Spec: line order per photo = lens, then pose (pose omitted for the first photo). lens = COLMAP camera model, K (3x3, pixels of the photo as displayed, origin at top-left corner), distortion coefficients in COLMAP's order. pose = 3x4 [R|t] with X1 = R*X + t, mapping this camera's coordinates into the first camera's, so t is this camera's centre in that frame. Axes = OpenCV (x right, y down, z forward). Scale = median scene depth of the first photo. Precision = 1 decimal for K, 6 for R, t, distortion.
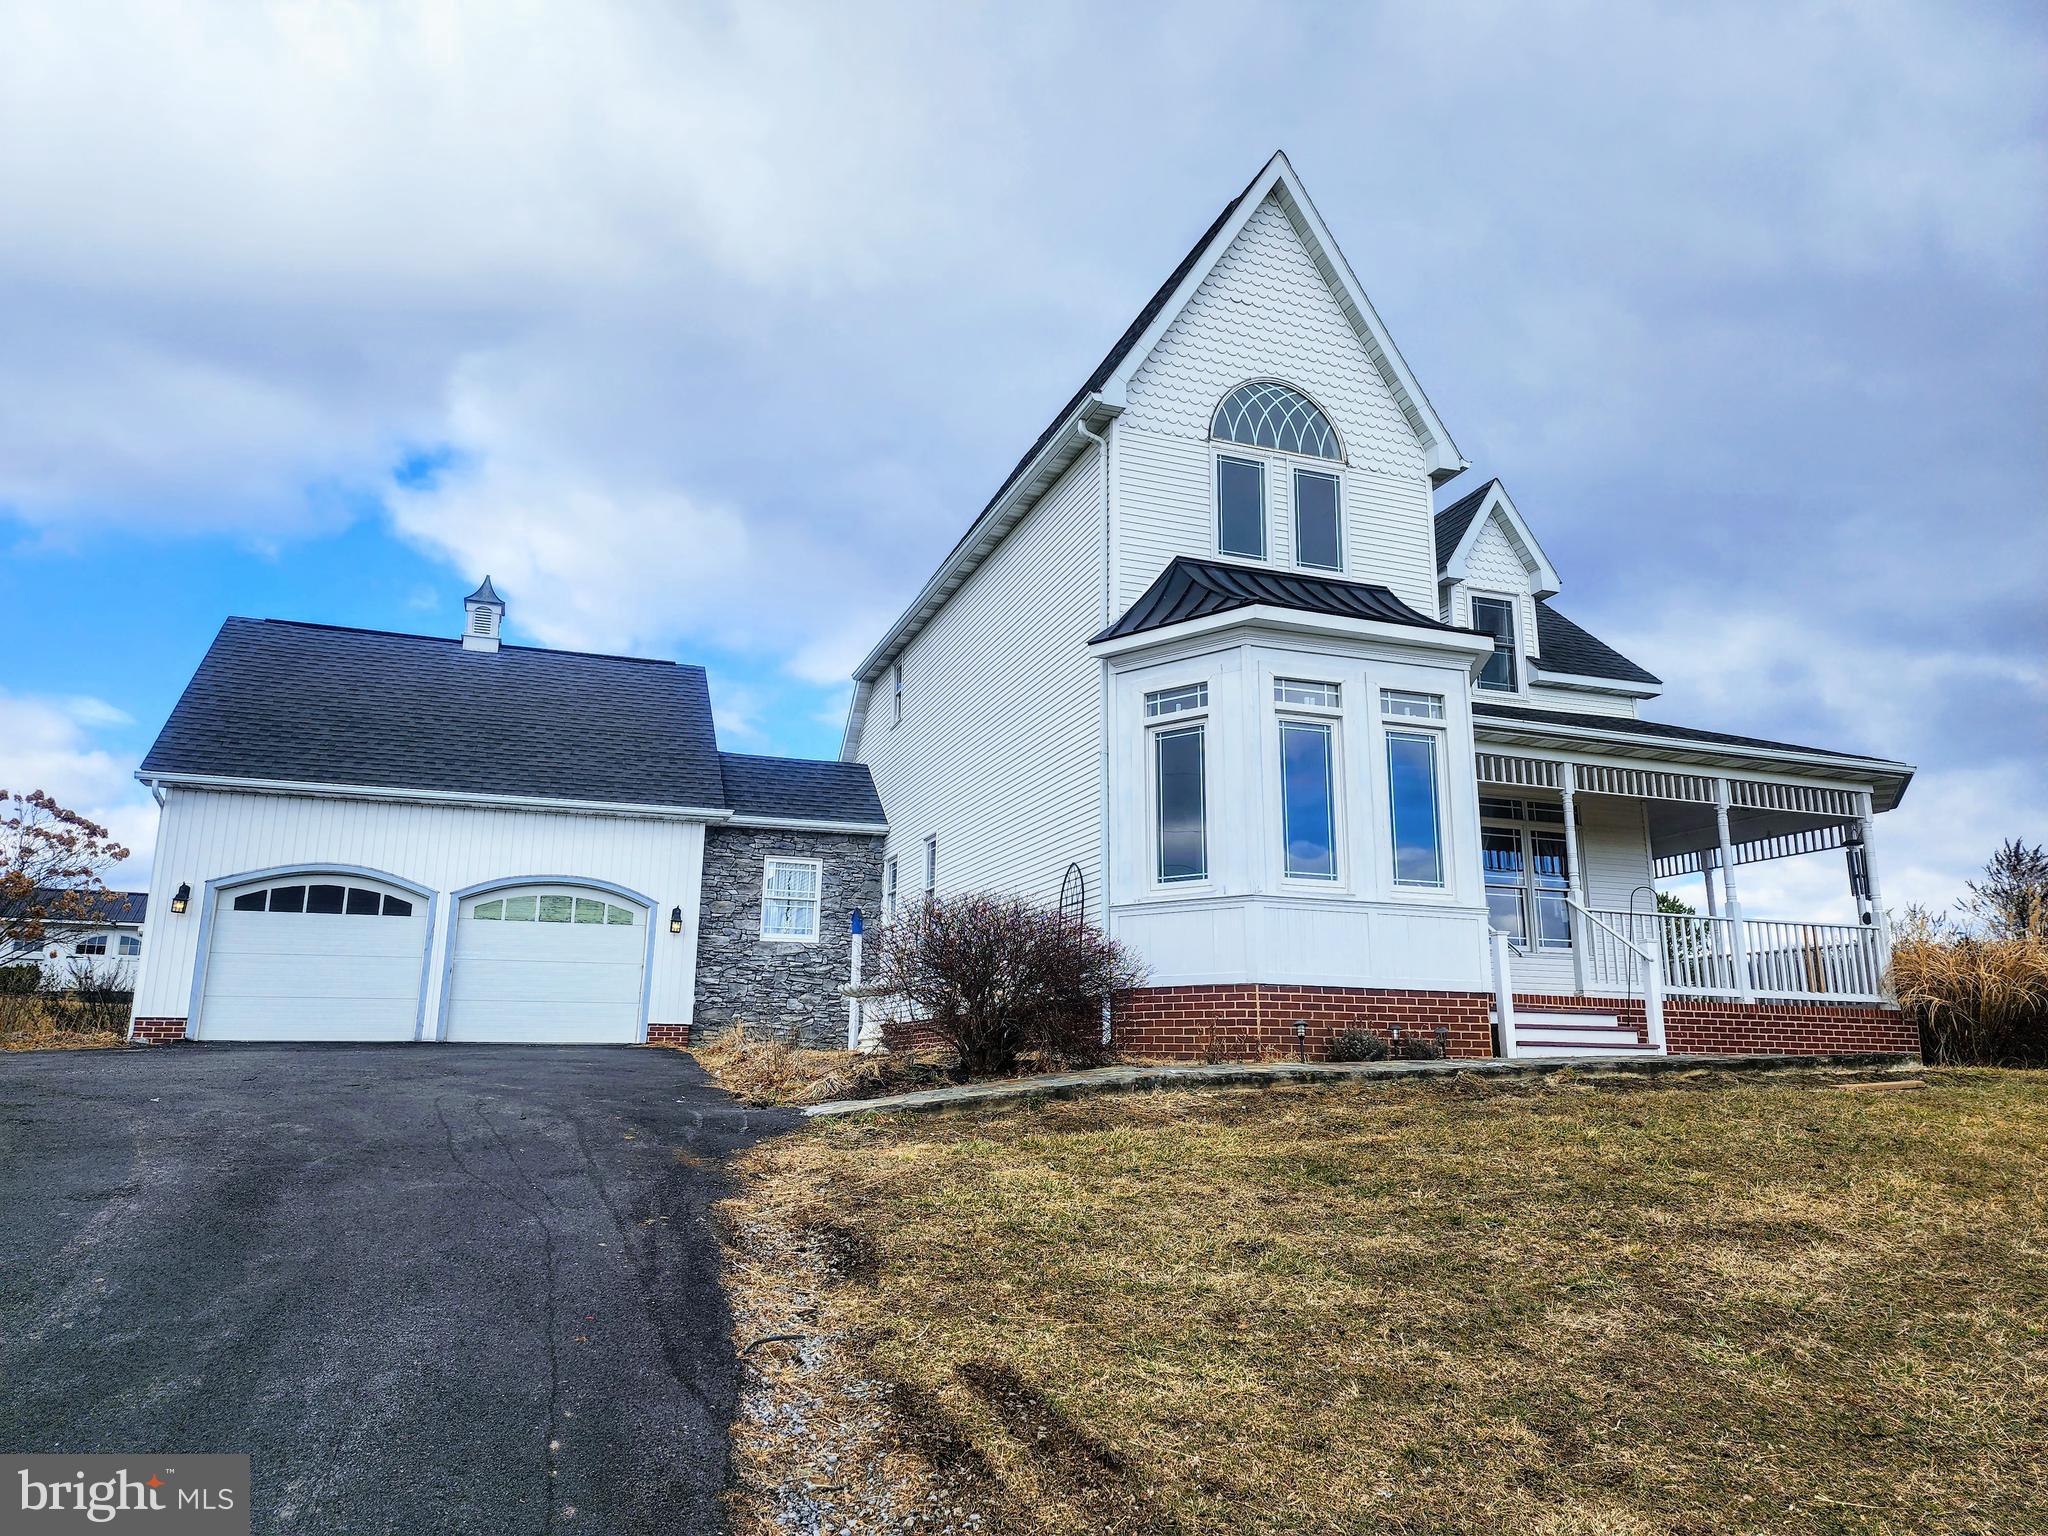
lens RADIAL K [[1299.5, 0, 1024.0], [0, 1299.5, 768.0], [0, 0, 1]] dist [0.118787, -0.129791]
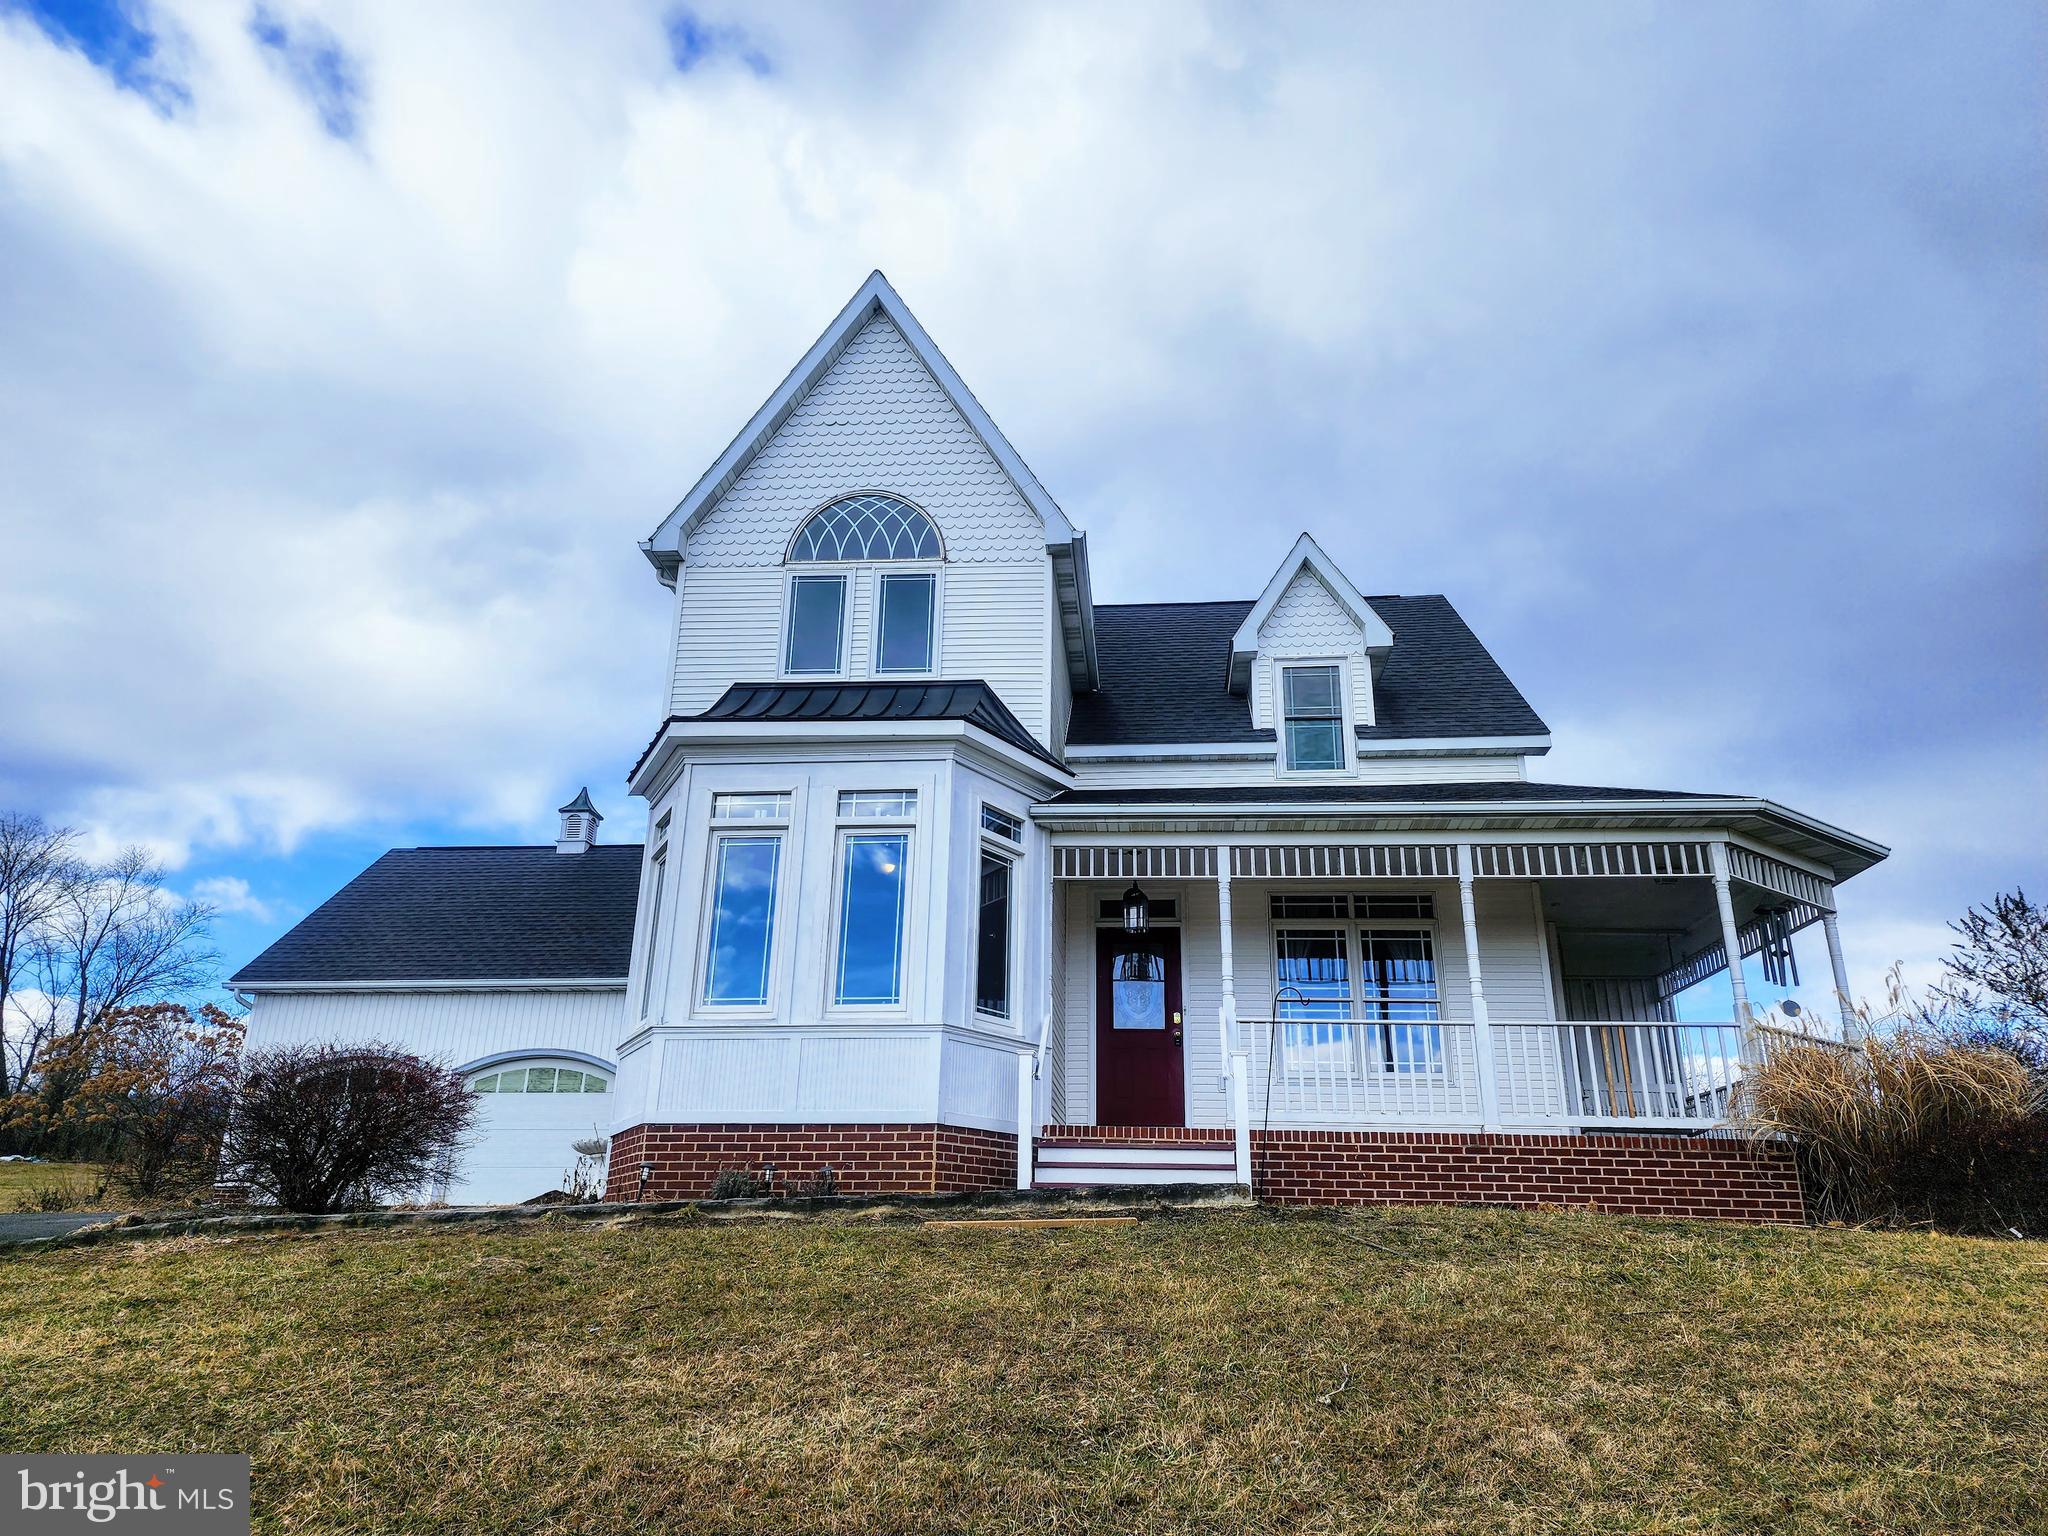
lens RADIAL K [[1299.5, 0, 1024.0], [0, 1299.5, 768.0], [0, 0, 1]] dist [0.118787, -0.129791]
pose [[0.908827, -0.136265, -0.394290, 0.538603], [0.085816, 0.986002, -0.142955, 0.047150], [0.408251, 0.096085, 0.907799, 0.151767]]
